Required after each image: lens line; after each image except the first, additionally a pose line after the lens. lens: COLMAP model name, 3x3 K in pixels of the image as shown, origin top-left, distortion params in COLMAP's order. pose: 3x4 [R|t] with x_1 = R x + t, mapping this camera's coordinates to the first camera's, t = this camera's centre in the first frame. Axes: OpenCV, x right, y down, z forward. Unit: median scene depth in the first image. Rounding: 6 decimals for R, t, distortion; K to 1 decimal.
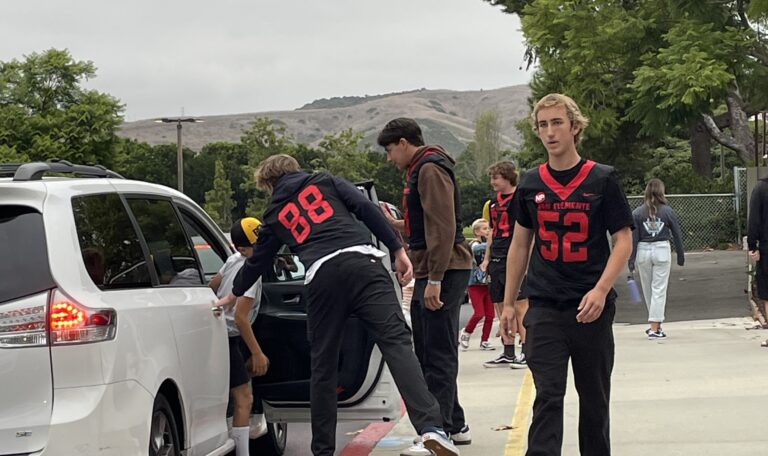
lens RADIAL K [[1864.2, 0, 381.4], [0, 1864.2, 227.4], [0, 0, 1]] dist [0.050899, 0.000000]
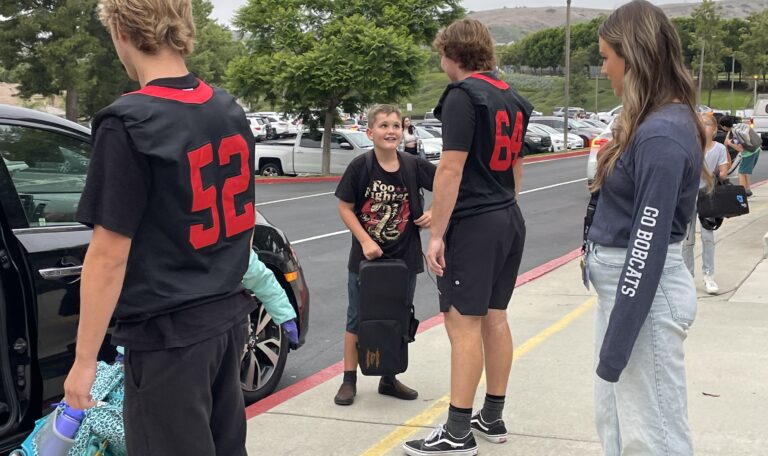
lens RADIAL K [[1096.4, 0, 383.5], [0, 1096.4, 235.8], [0, 0, 1]] dist [0.042790, 0.000000]
pose [[0.933908, 0.064158, -0.351710, 0.073309], [-0.011459, 0.988632, 0.149918, -0.008473], [0.357330, -0.135979, 0.924026, 0.318641]]
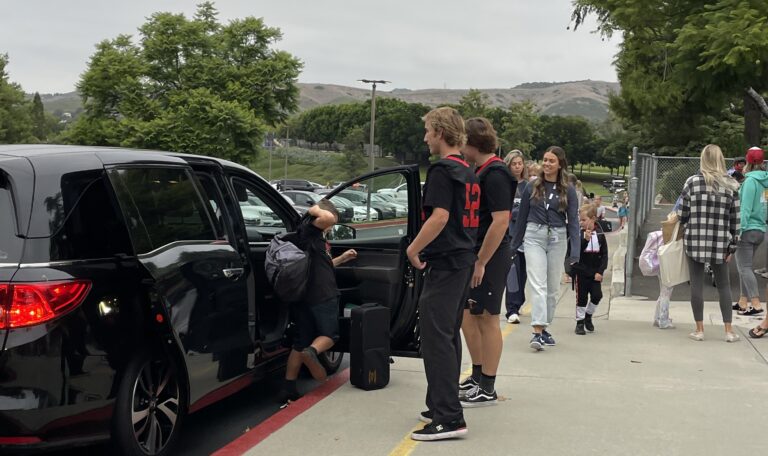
lens RADIAL K [[1096.4, 0, 391.7], [0, 1096.4, 230.0], [0, 0, 1]] dist [0.042790, 0.000000]
pose [[0.986852, 0.074790, -0.143284, 0.046614], [-0.065011, 0.995301, 0.071762, -0.007826], [0.147977, -0.061504, 0.987076, 0.244527]]
